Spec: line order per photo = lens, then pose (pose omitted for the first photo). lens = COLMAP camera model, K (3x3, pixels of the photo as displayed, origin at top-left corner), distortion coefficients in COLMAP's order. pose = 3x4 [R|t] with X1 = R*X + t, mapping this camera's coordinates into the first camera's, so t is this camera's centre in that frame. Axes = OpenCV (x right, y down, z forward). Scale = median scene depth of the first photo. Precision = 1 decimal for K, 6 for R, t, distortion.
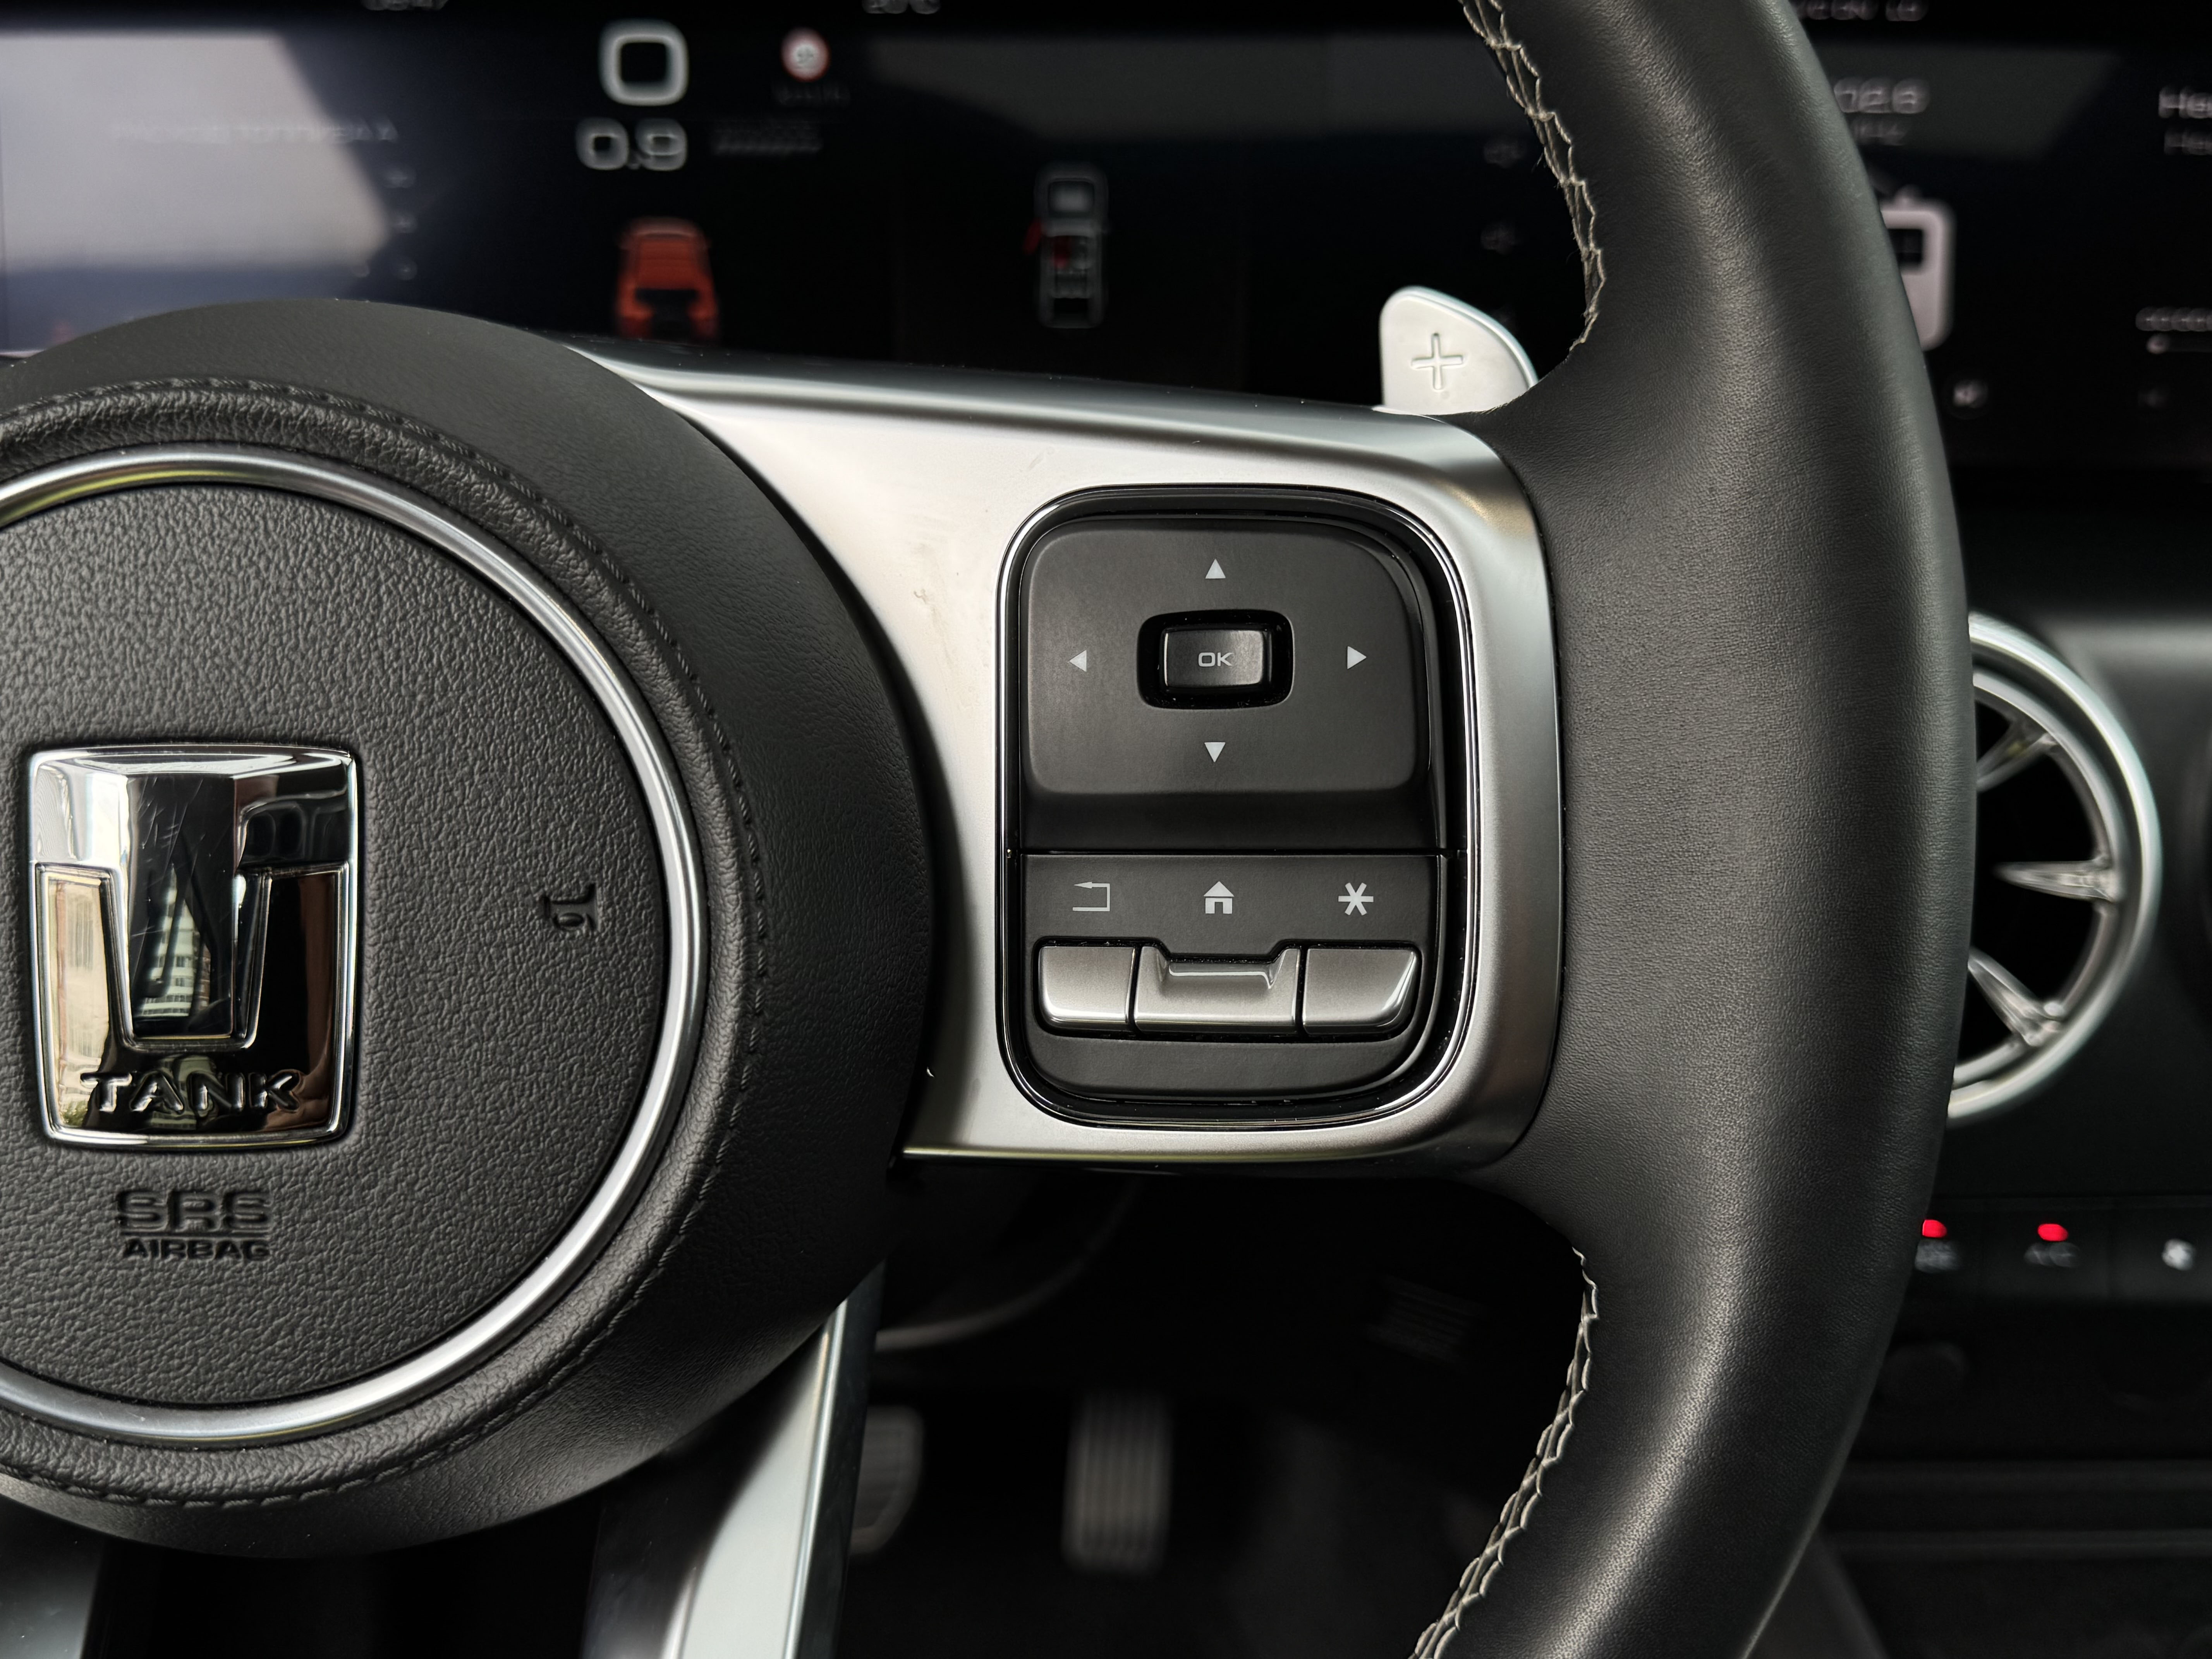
lens RADIAL K [[2054.9, 0, 1110.0], [0, 2054.9, 945.2], [0, 0, 1]] dist [0.030213, -0.148229]
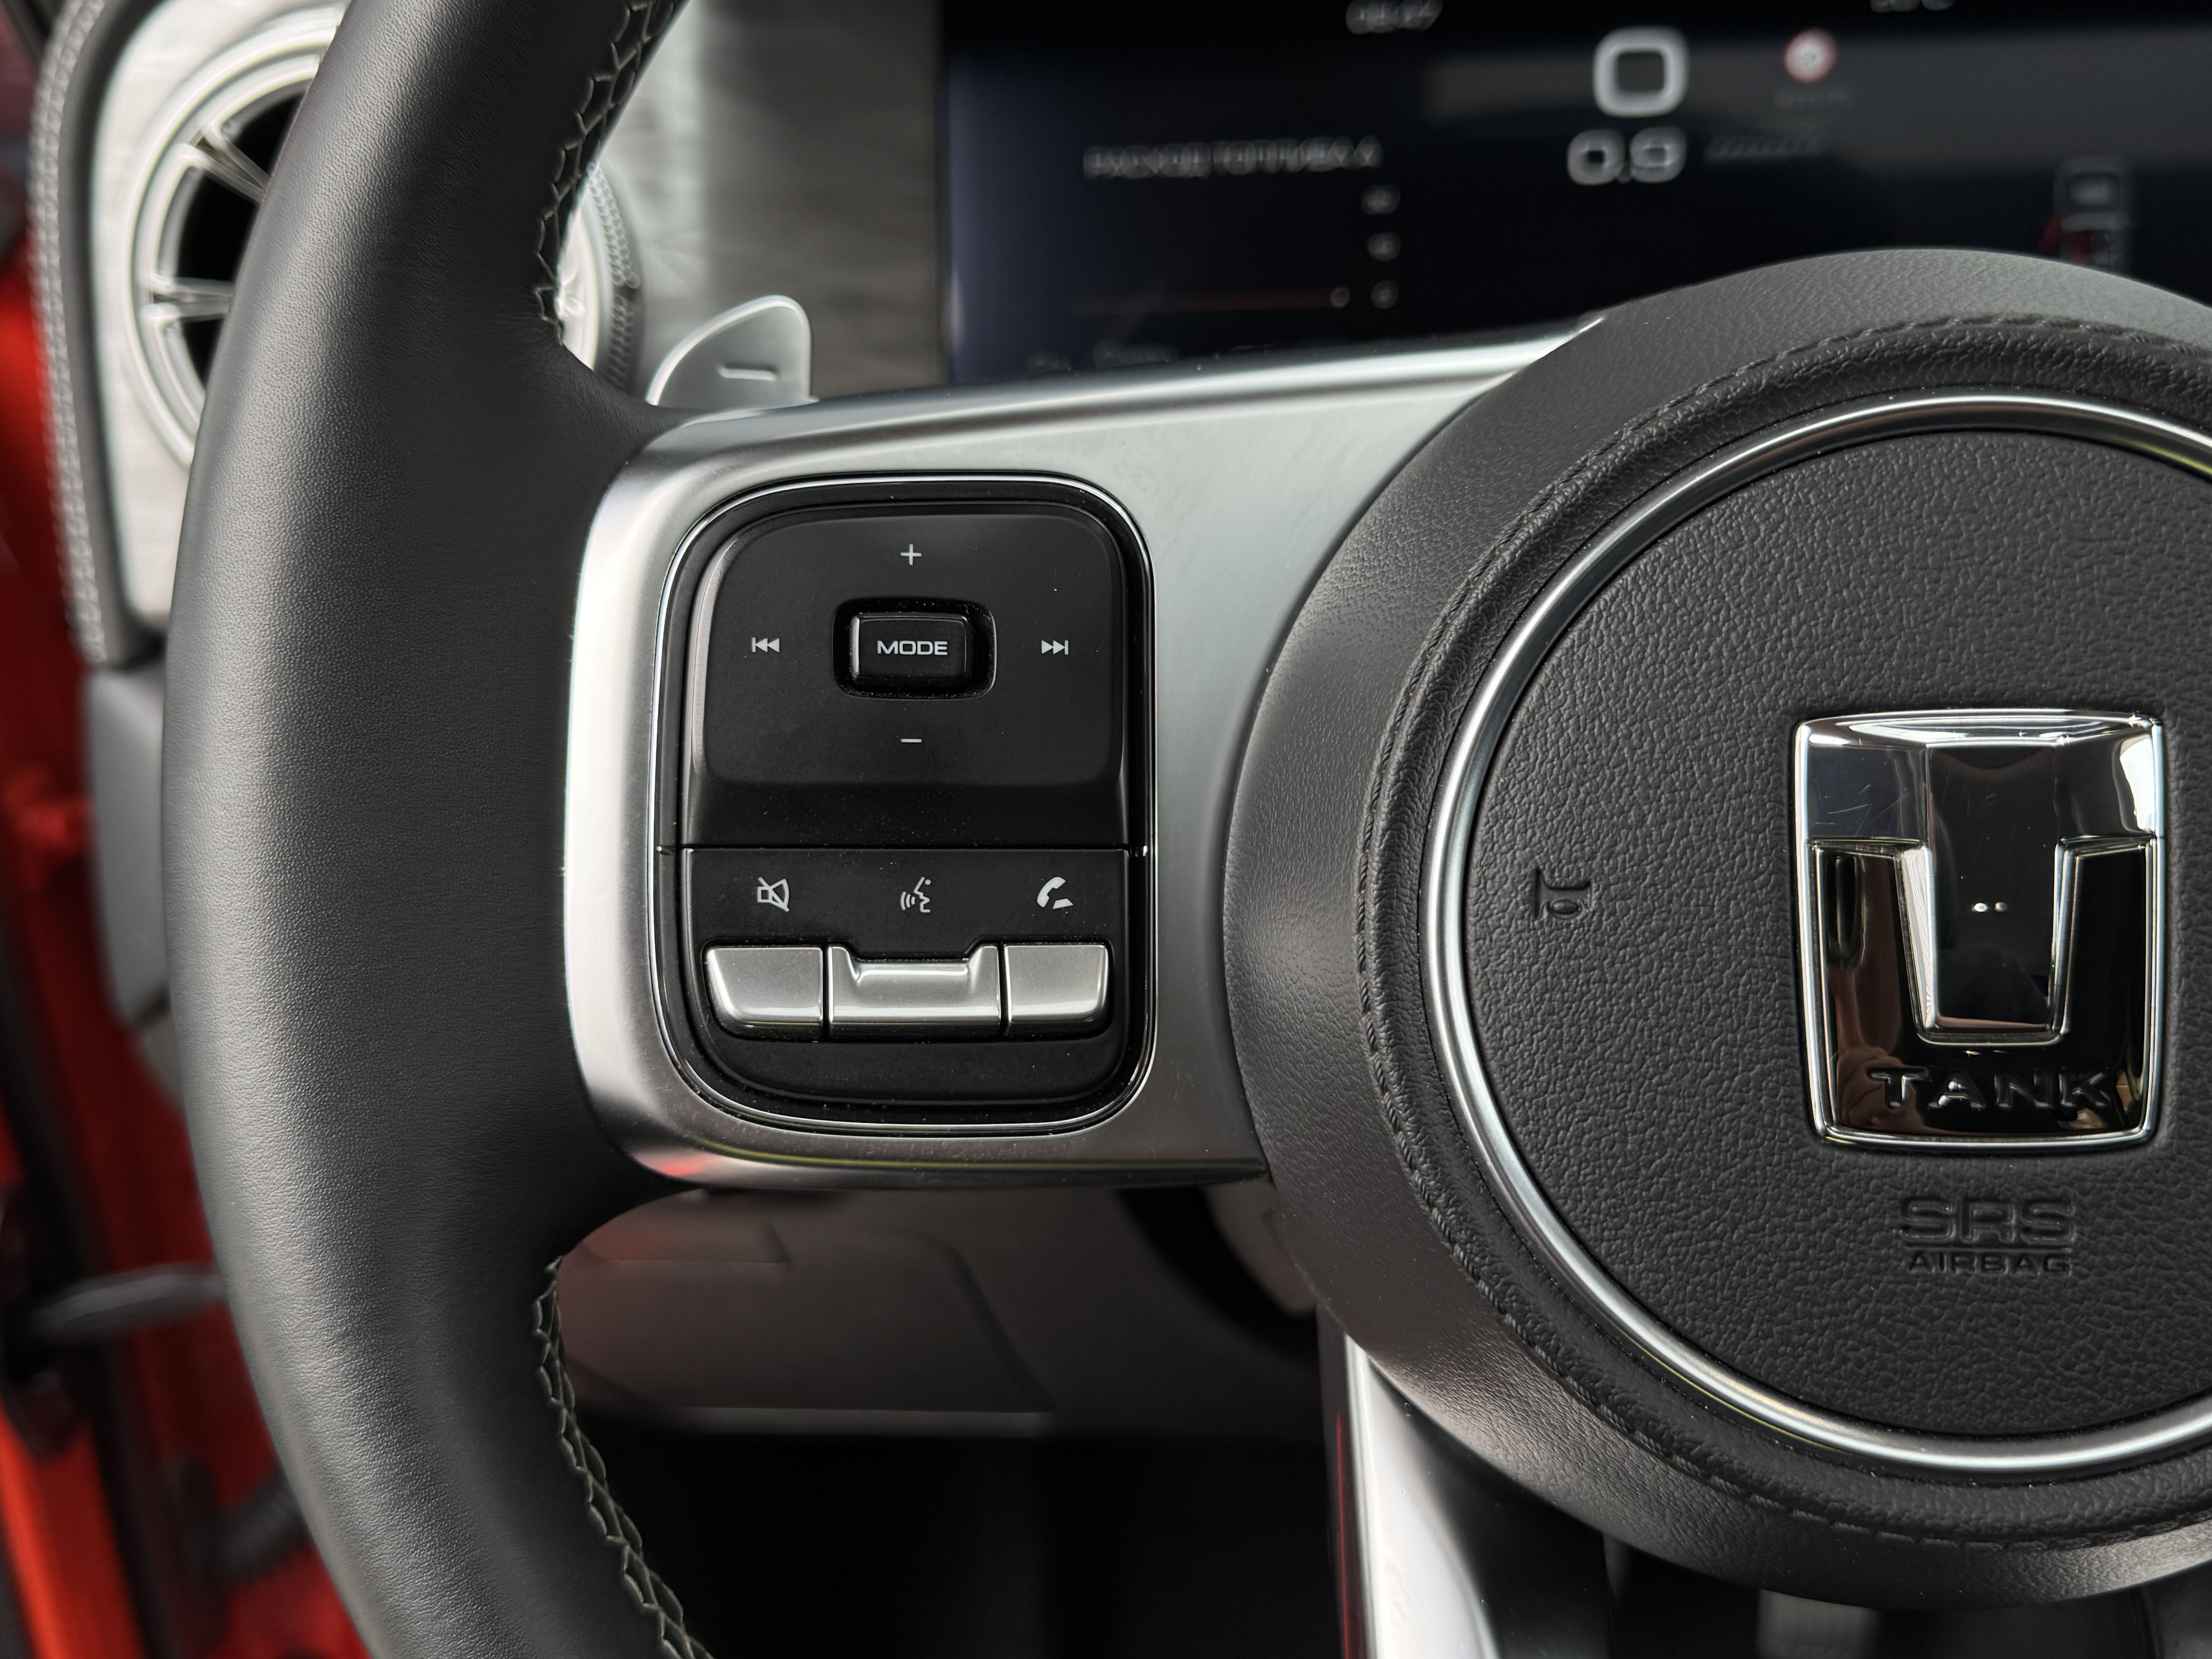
lens RADIAL K [[2054.9, 0, 1110.0], [0, 2054.9, 945.2], [0, 0, 1]] dist [0.030213, -0.148229]
pose [[0.988506, -0.003856, -0.151130, -0.689655], [-0.001794, 0.999305, -0.037229, 0.042165], [0.151169, 0.037072, 0.987813, 0.036735]]
